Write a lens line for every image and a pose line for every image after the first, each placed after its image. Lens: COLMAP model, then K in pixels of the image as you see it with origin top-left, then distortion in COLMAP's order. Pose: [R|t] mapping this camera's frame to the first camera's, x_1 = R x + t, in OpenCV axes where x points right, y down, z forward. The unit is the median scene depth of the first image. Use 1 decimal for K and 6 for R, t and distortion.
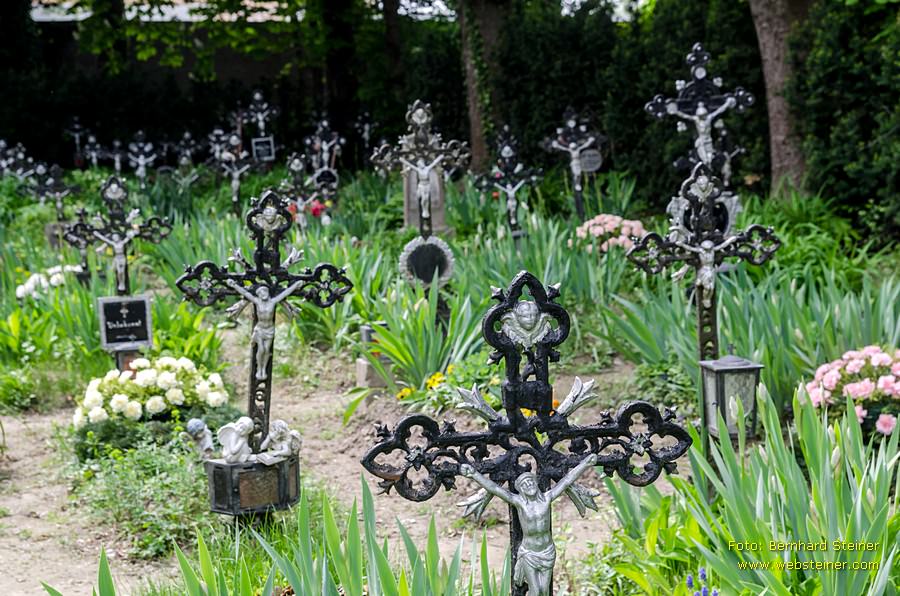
lens RADIAL K [[1798.0, 0, 448.4], [0, 1798.0, 297.4], [0, 0, 1]] dist [-0.000068, 0.000000]
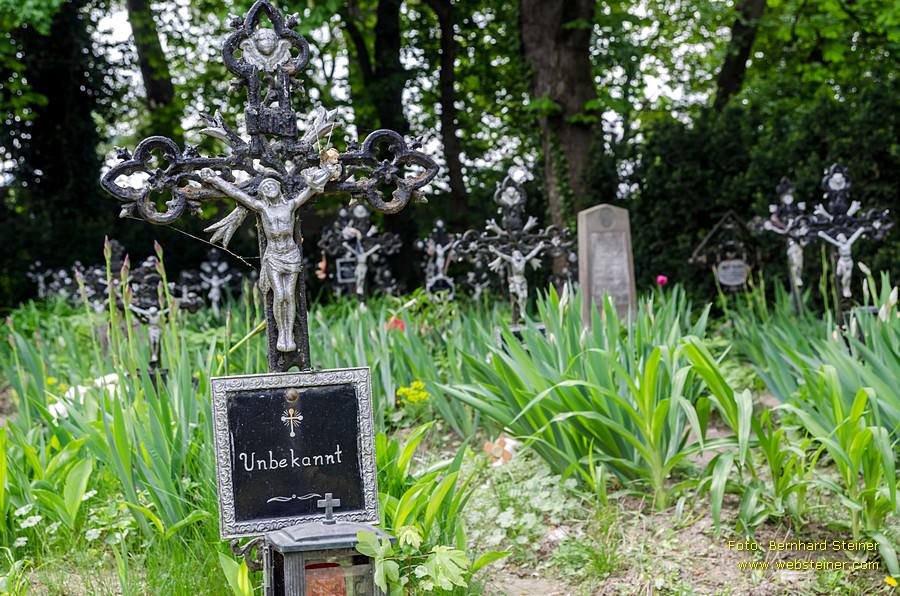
lens RADIAL K [[1299.9, 0, 452.1], [0, 1299.9, 299.8], [0, 0, 1]] dist [0.007765, 0.000000]
pose [[0.999488, -0.002751, 0.031871, -0.098219], [0.006261, 0.993847, -0.110582, 0.007712], [-0.031370, 0.110725, 0.993356, 0.473217]]
